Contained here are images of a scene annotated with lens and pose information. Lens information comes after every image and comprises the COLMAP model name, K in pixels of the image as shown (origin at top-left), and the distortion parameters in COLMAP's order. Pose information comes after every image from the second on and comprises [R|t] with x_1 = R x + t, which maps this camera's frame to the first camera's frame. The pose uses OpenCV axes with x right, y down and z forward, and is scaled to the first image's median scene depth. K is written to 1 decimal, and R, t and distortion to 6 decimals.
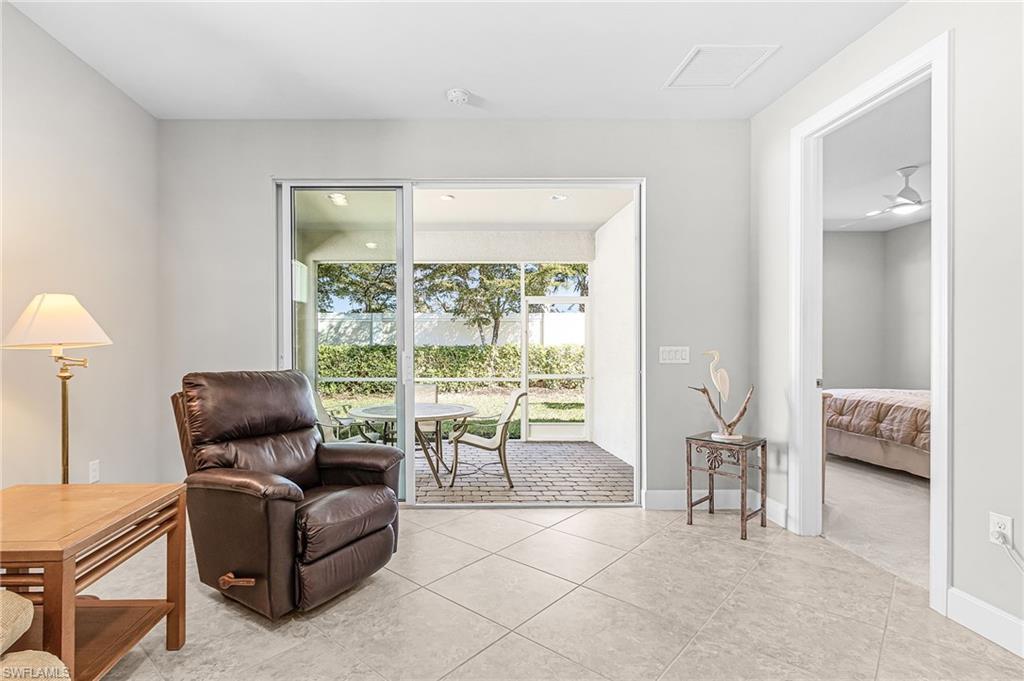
lens RADIAL K [[486.7, 0, 461.4], [0, 486.7, 349.5], [0, 0, 1]] dist [-0.004396, -0.005489]
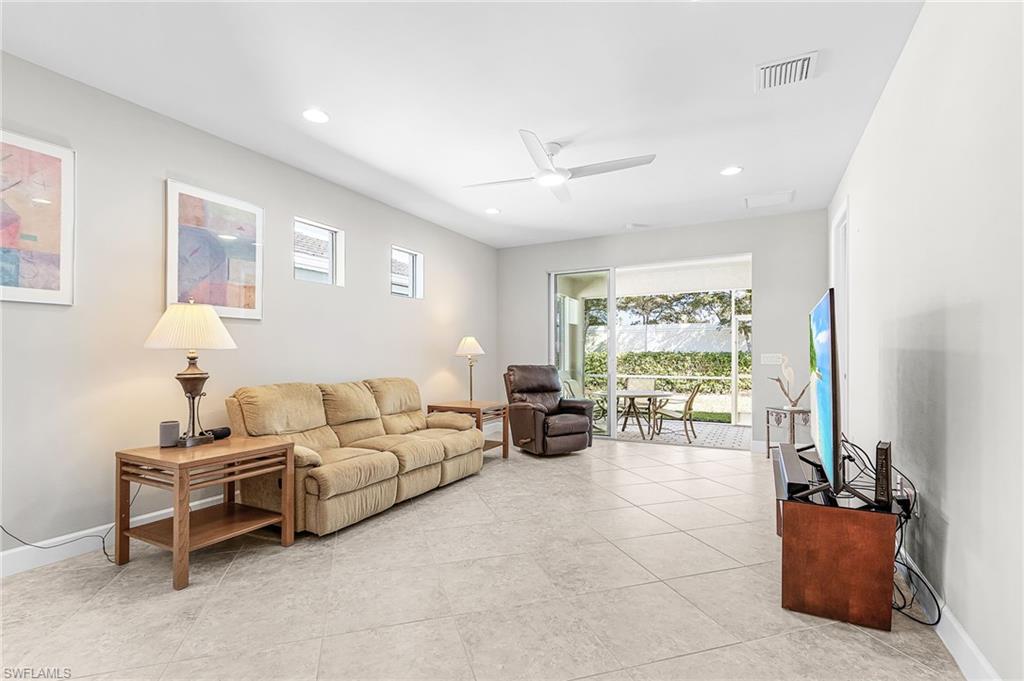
lens RADIAL K [[486.7, 0, 512.0], [0, 486.7, 353.3], [0, 0, 1]] dist [-0.004396, -0.005489]
pose [[0.874661, -0.005434, -0.484704, 0.468733], [0.002990, 0.999979, -0.005816, 0.000490], [0.484726, 0.003638, 0.874659, -0.836007]]
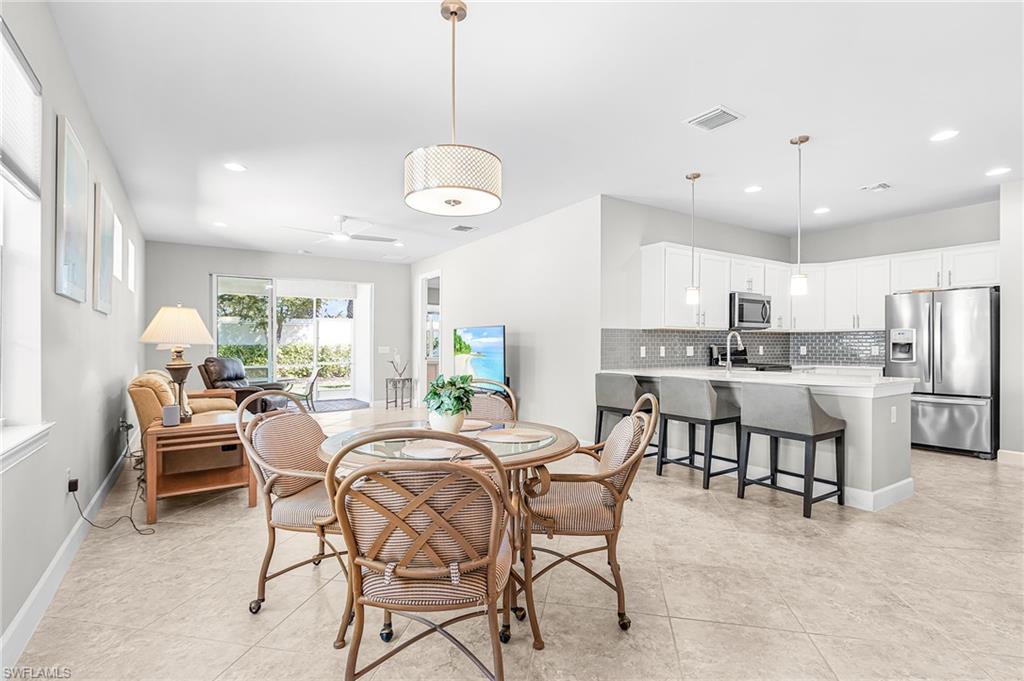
lens RADIAL K [[486.7, 0, 508.1], [0, 486.7, 343.6], [0, 0, 1]] dist [-0.004396, -0.005489]
pose [[0.850204, -0.002837, 0.526446, -0.383661], [0.006162, 0.999971, -0.004563, -0.005942], [-0.526418, 0.007123, 0.850196, -1.627984]]
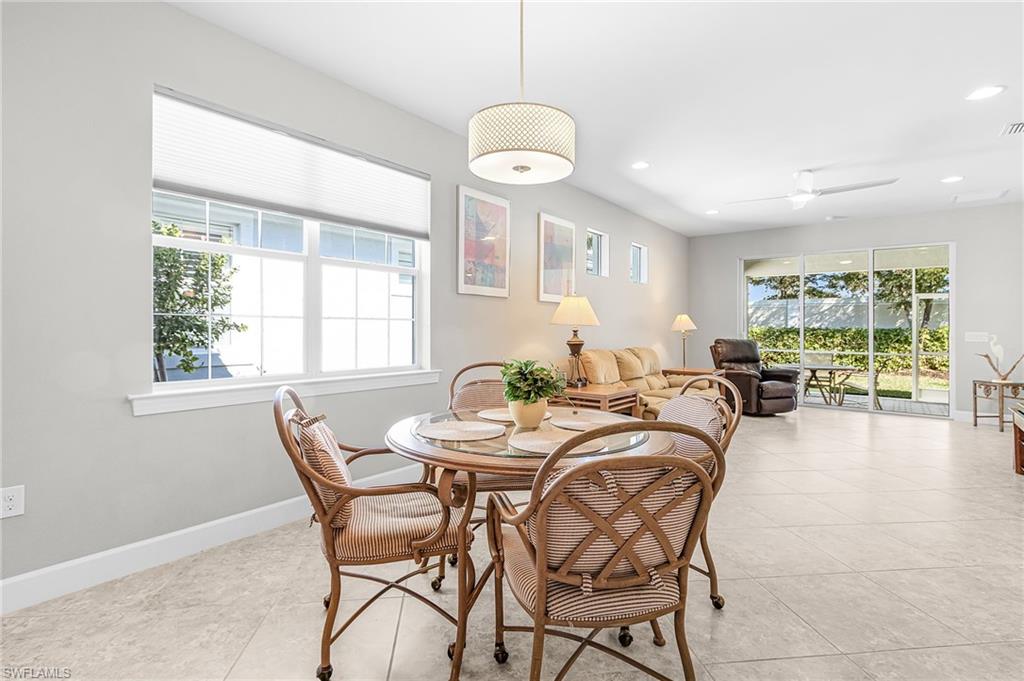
lens RADIAL K [[486.7, 0, 502.3], [0, 486.7, 322.0], [0, 0, 1]] dist [-0.004396, -0.005489]
pose [[0.756082, -0.000446, -0.654477, 0.279837], [-0.010066, 0.999874, -0.012310, -0.004146], [0.654400, 0.015895, 0.755982, -1.492852]]
